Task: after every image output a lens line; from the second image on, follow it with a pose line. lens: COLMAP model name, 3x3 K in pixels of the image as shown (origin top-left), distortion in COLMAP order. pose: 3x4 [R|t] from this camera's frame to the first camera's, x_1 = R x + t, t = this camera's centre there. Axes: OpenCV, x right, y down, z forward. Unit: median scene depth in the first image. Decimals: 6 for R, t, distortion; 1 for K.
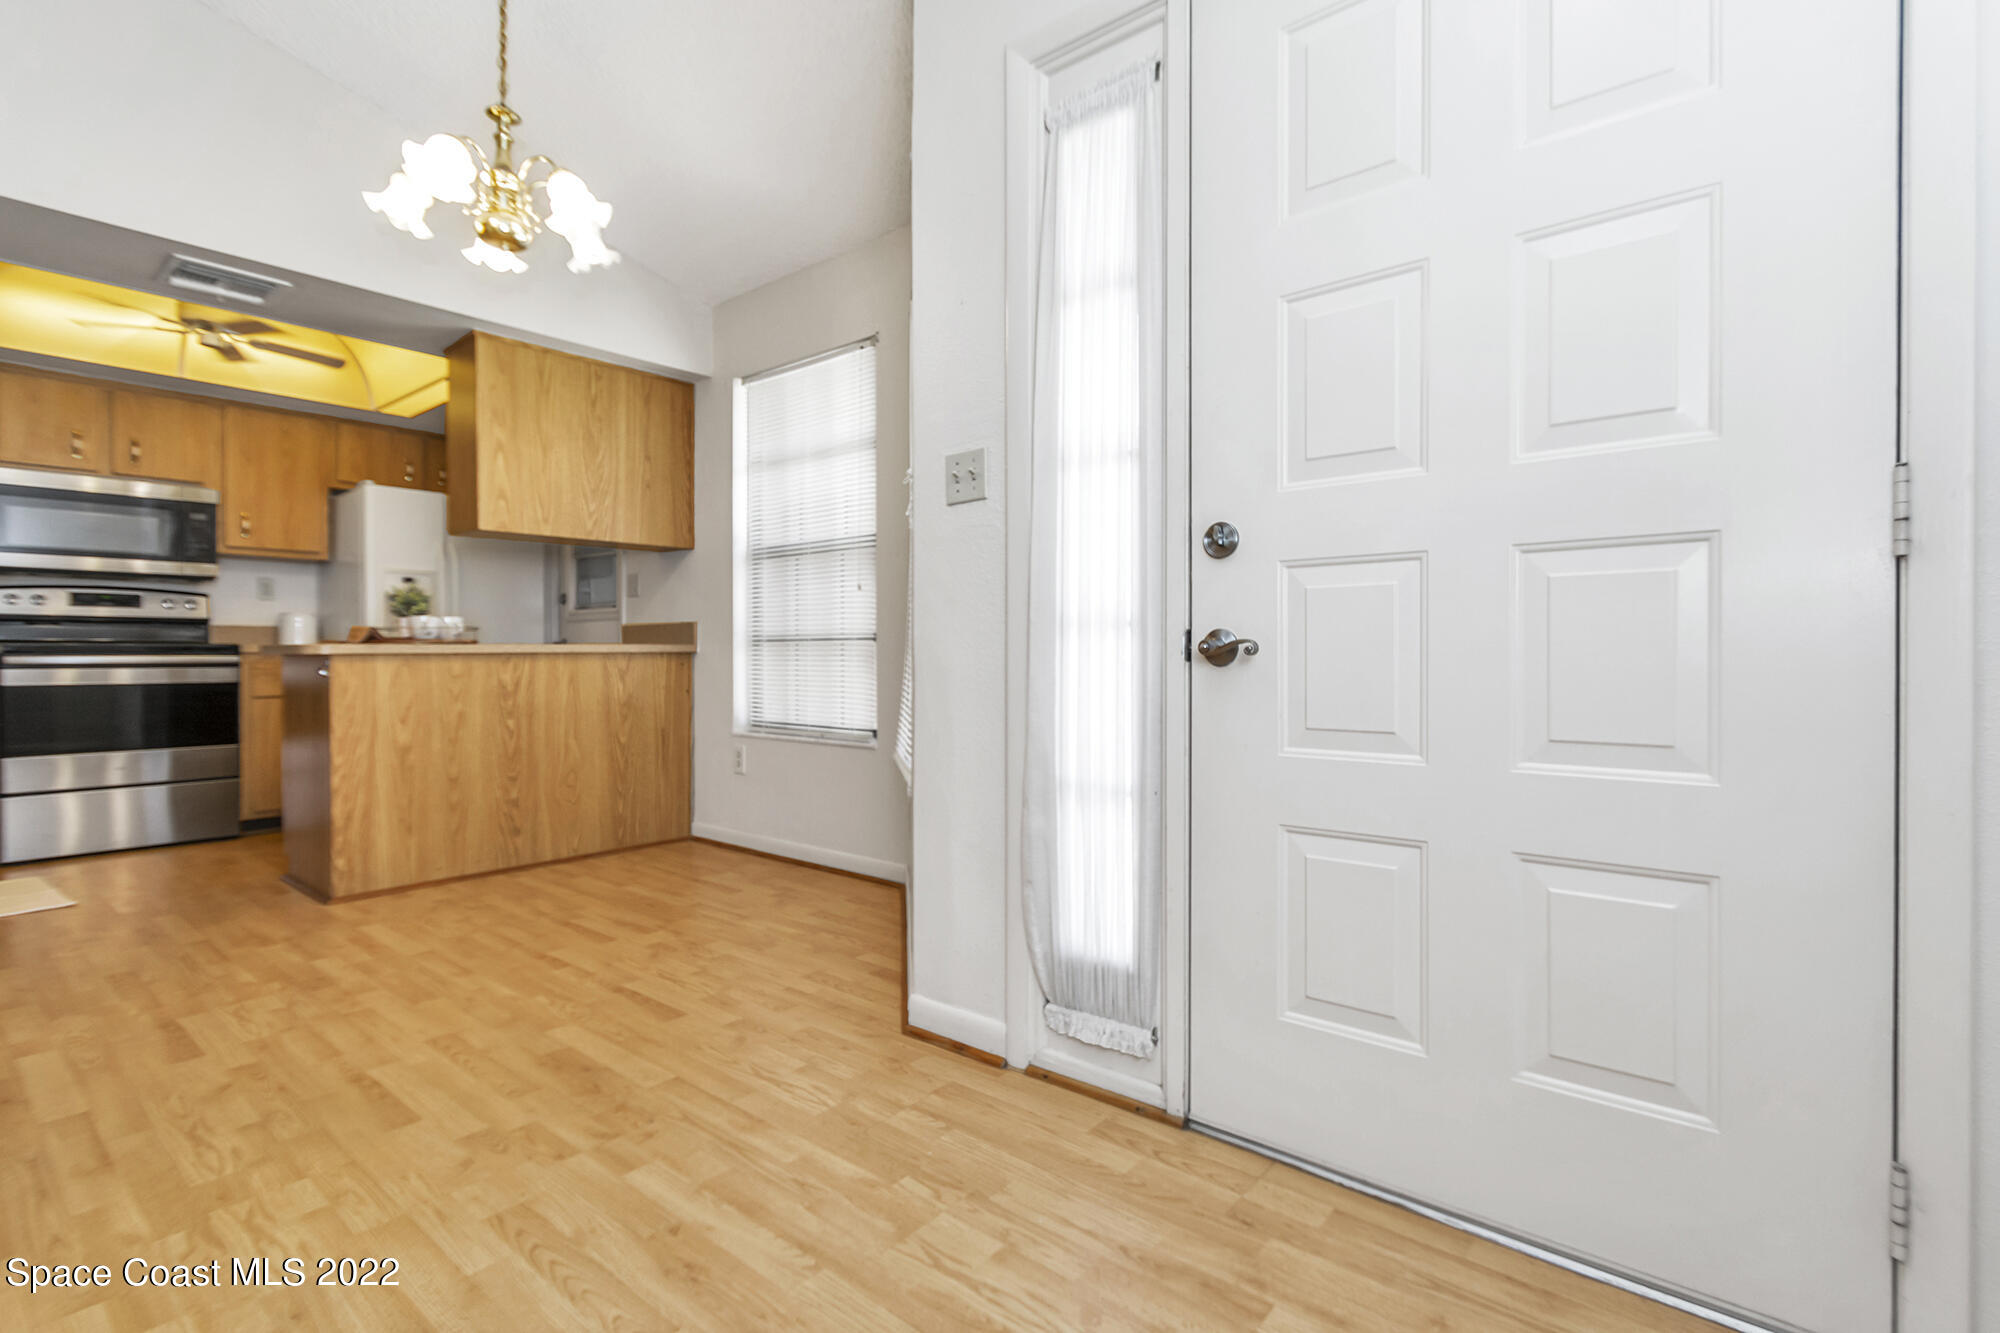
lens RADIAL K [[928.5, 0, 1065.8], [0, 928.5, 663.7], [0, 0, 1]] dist [-0.000397, -0.000621]
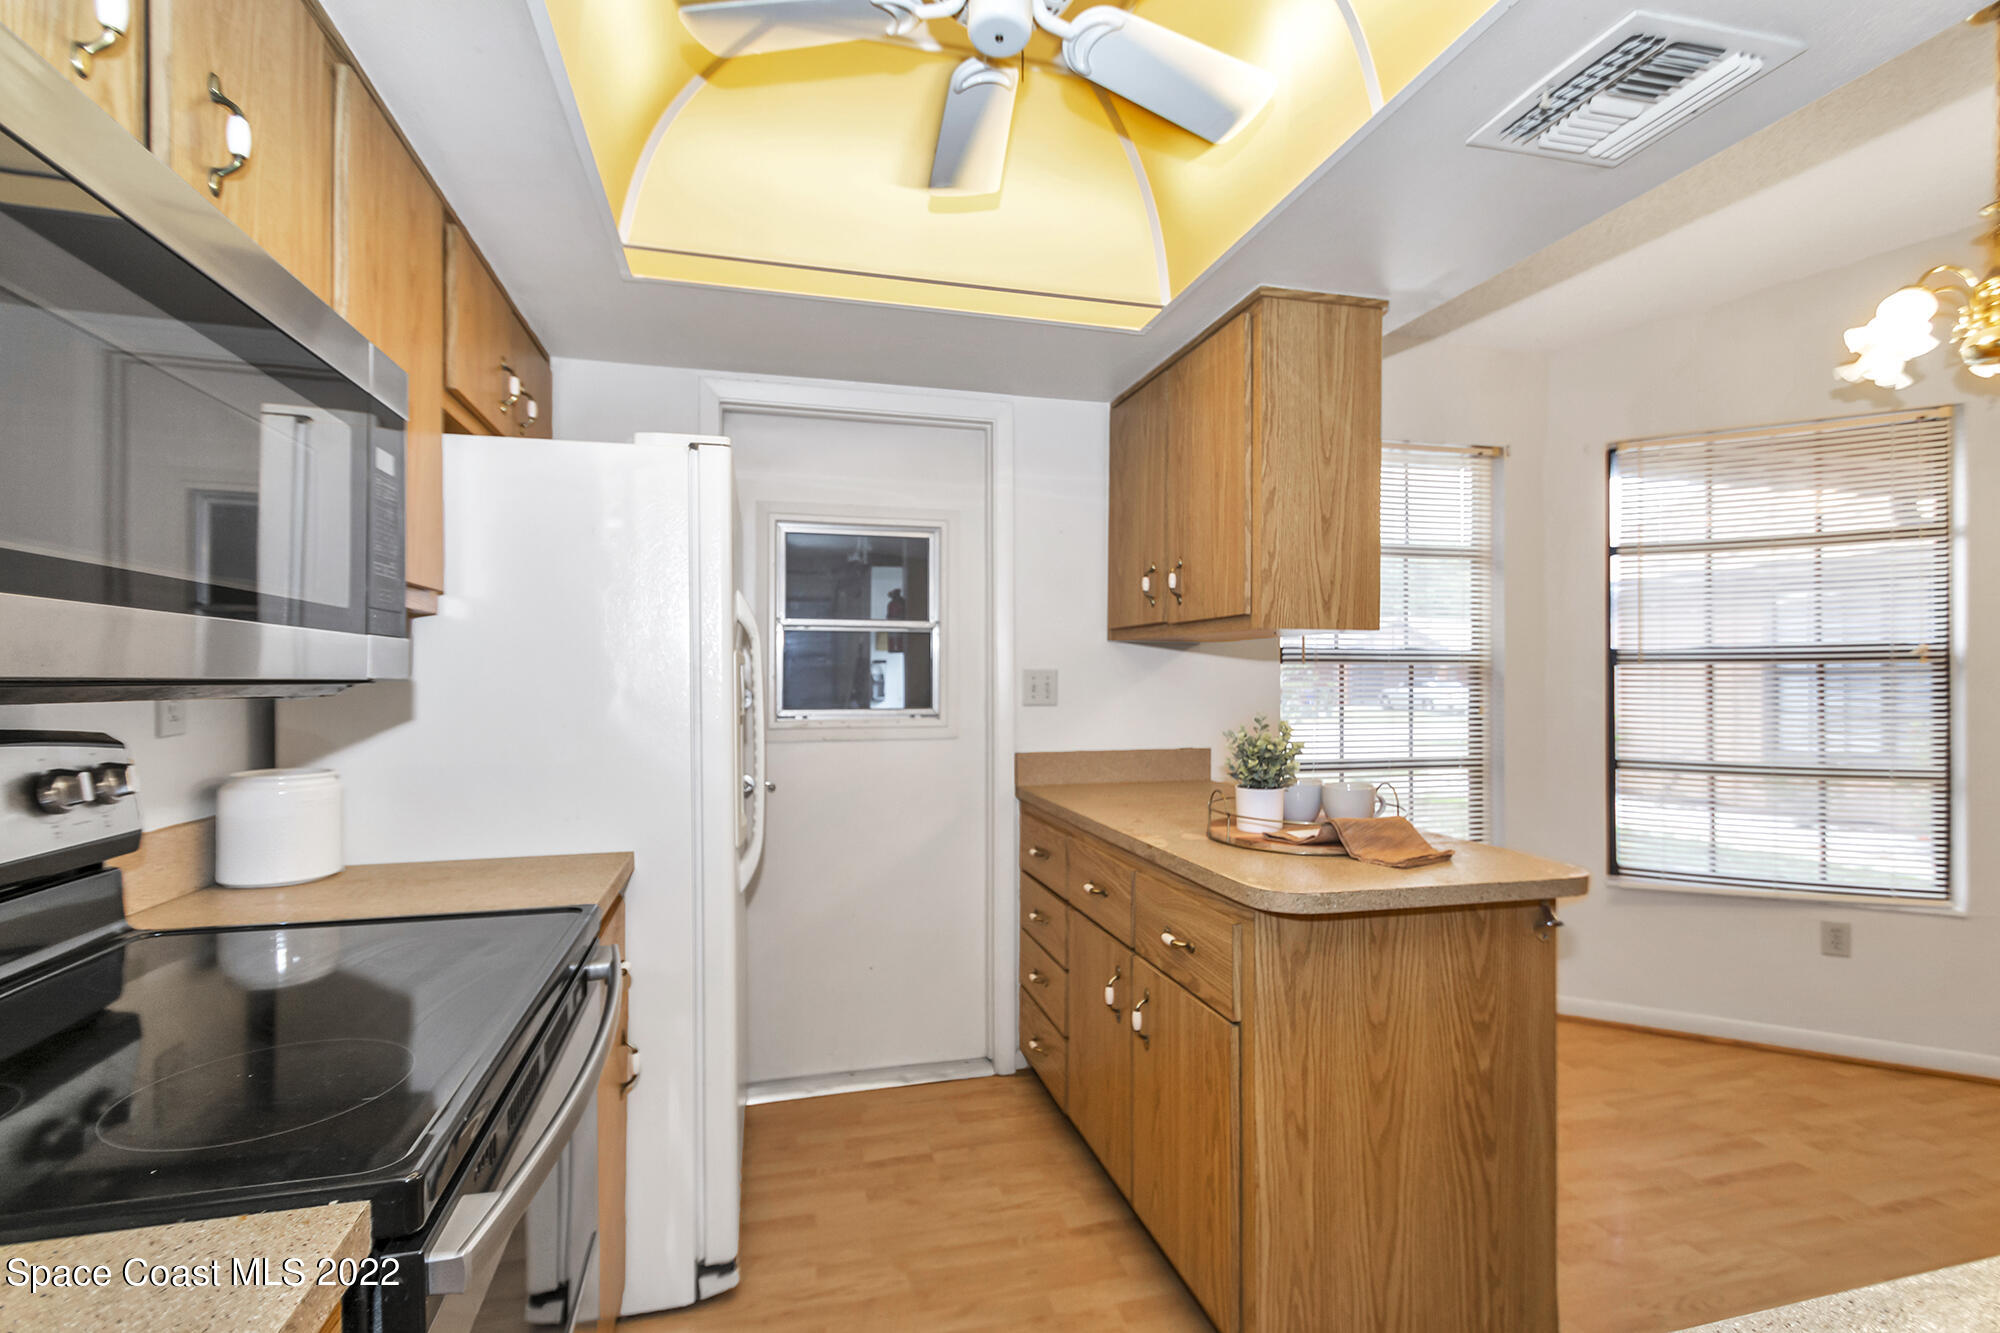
lens RADIAL K [[888.5, 0, 992.7], [0, 888.5, 678.0], [0, 0, 1]] dist [0.017117, -0.007583]
pose [[0.613236, 0.003036, 0.789894, -1.726936], [0.005894, 0.999947, -0.008420, -0.155015], [-0.789878, 0.009819, 0.613186, 1.173548]]
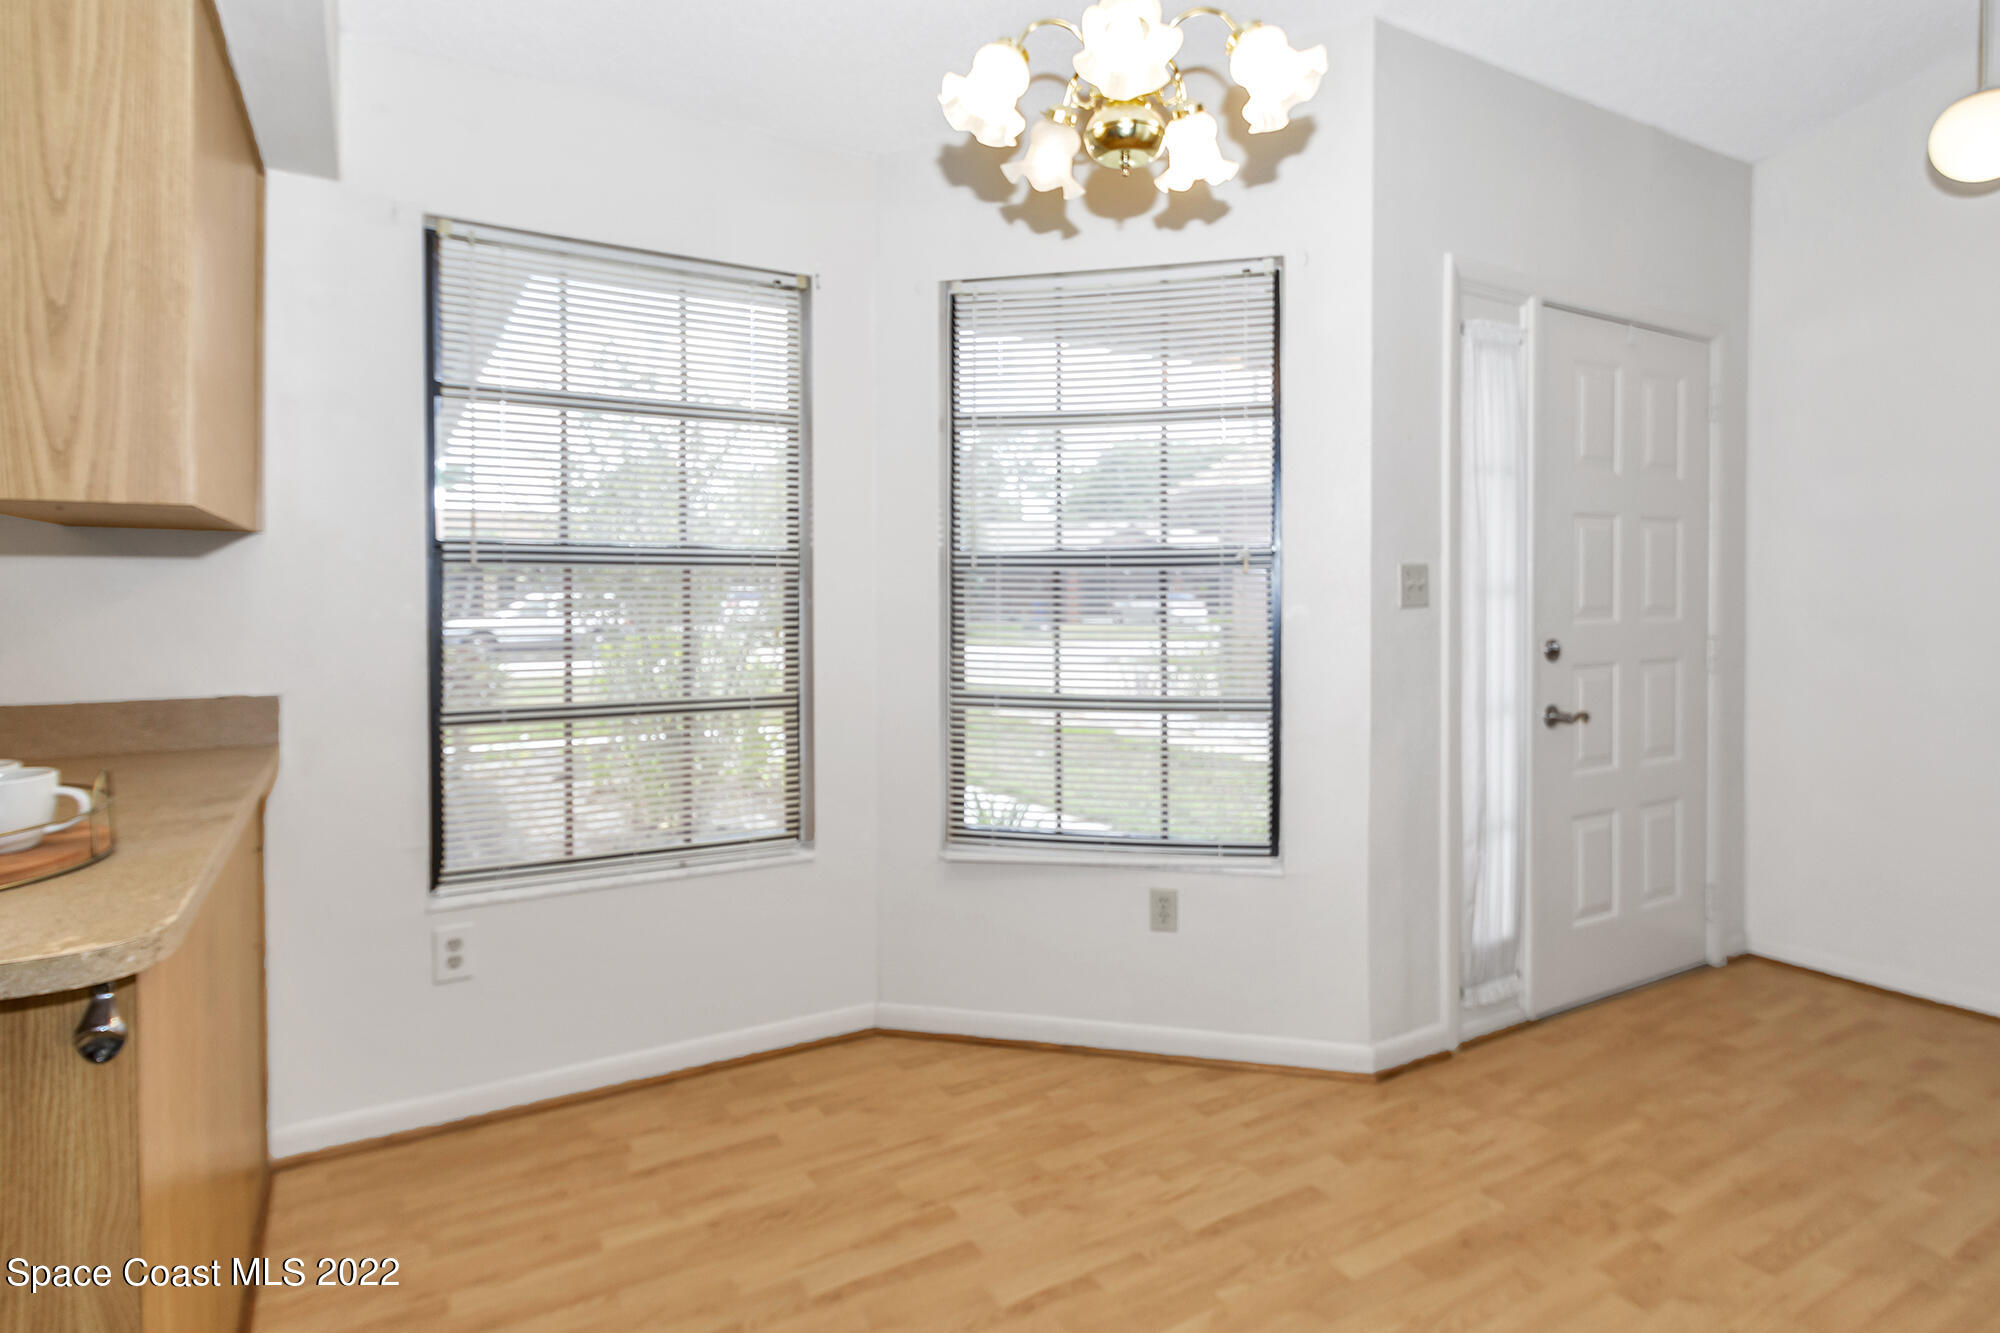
lens RADIAL K [[1052.7, 0, 995.8], [0, 1052.7, 598.4], [0, 0, 1]] dist [0.001290, -0.000358]
pose [[0.376108, -0.004121, 0.926567, -1.240526], [0.005675, 0.999982, 0.002144, -0.151399], [-0.926559, 0.004452, 0.376124, 0.781910]]
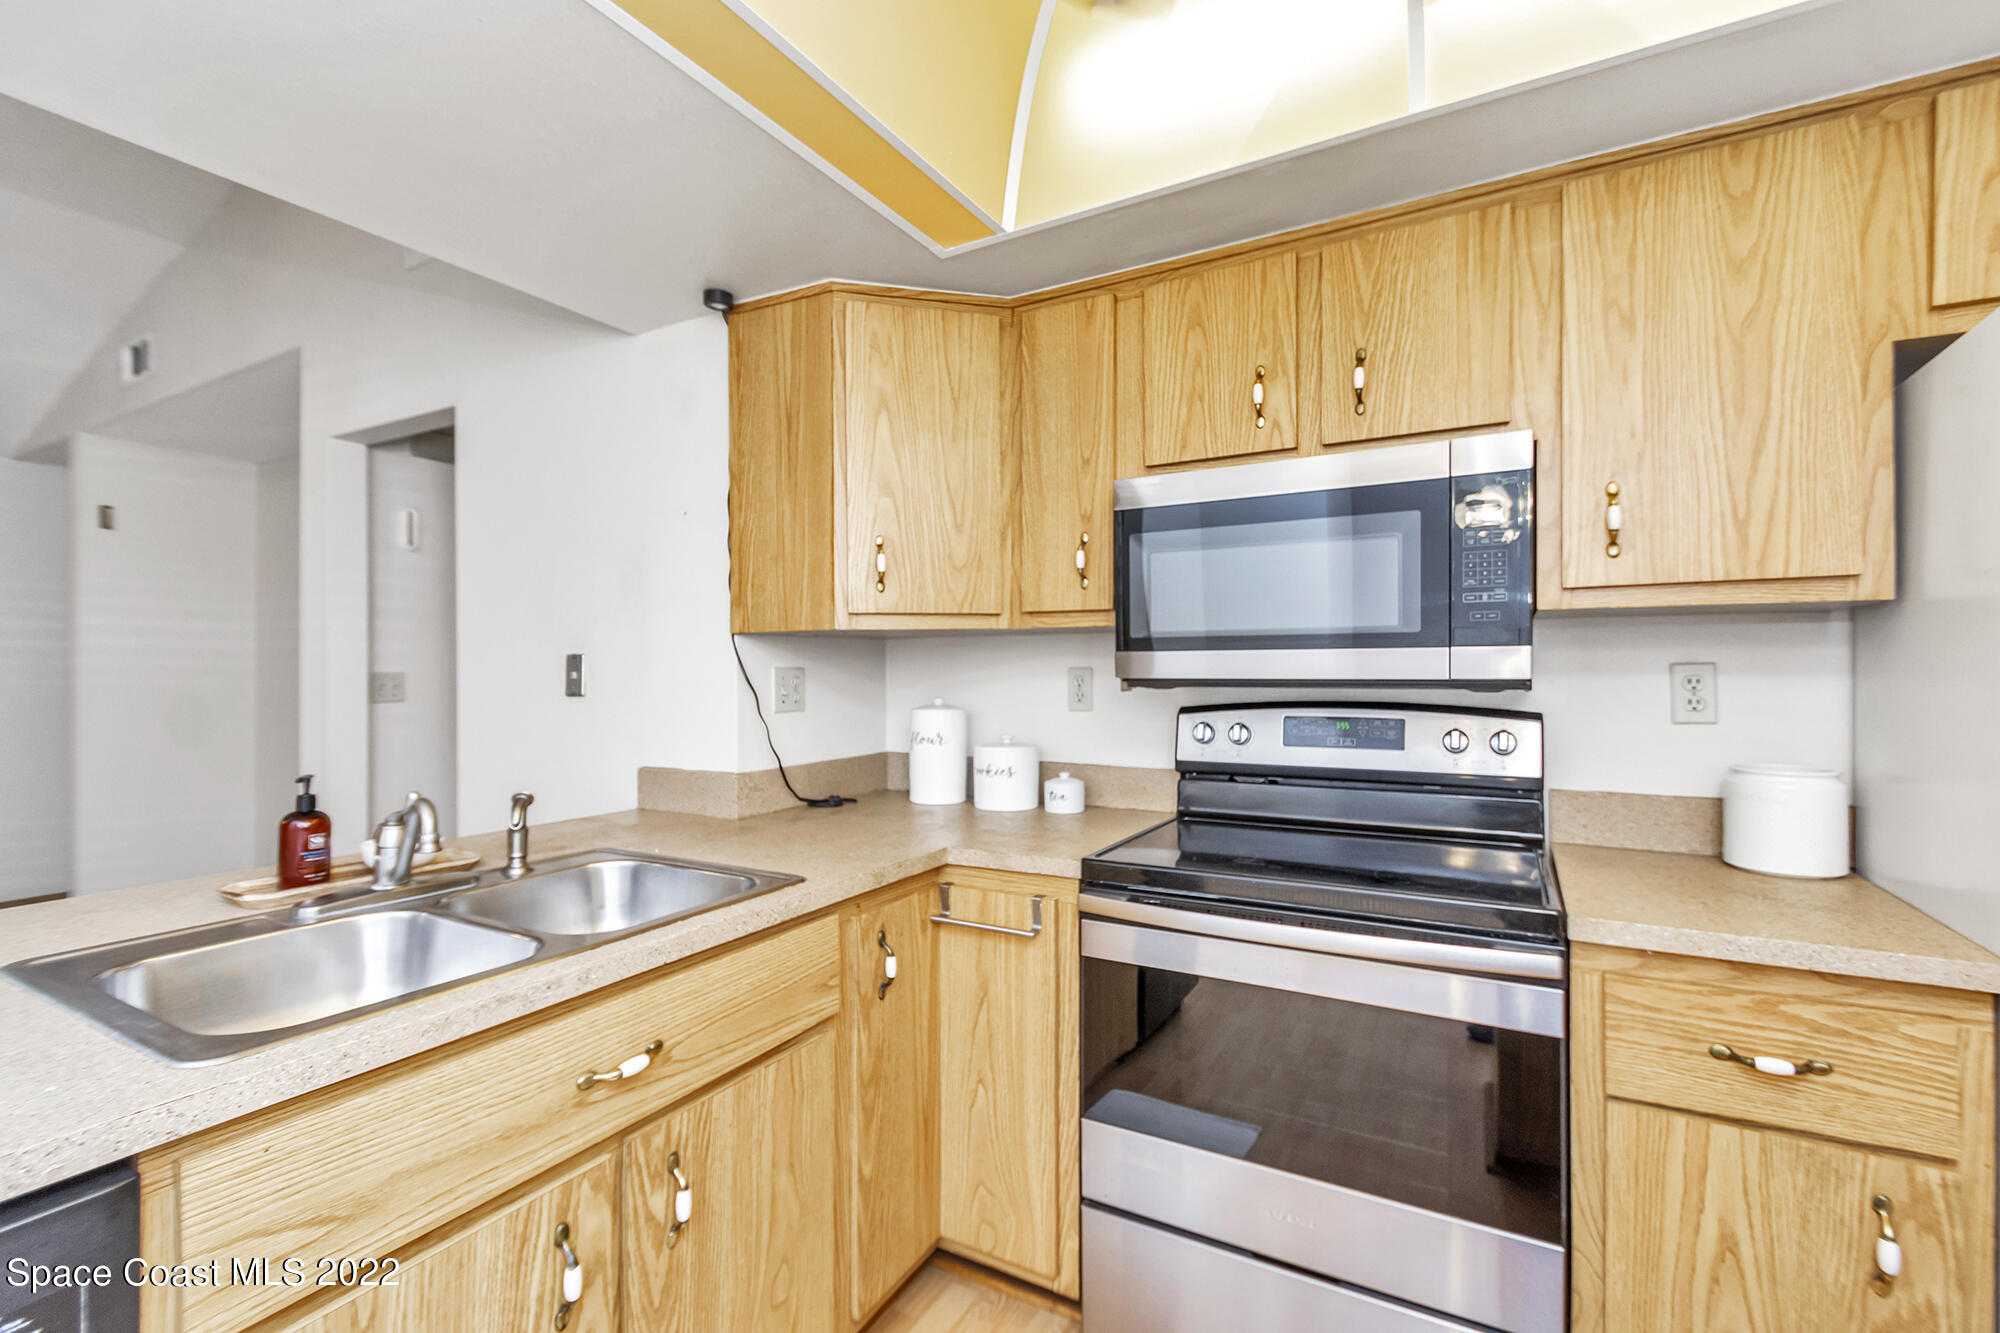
lens RADIAL K [[890.4, 0, 1000.0], [0, 890.4, 666.5], [0, 0, 1]] dist [0.002001, 0.000884]
pose [[0.140229, -0.002909, -0.990115, -1.038919], [-0.007165, 0.999967, -0.003952, -0.162936], [0.990093, 0.007648, 0.140204, 1.281503]]
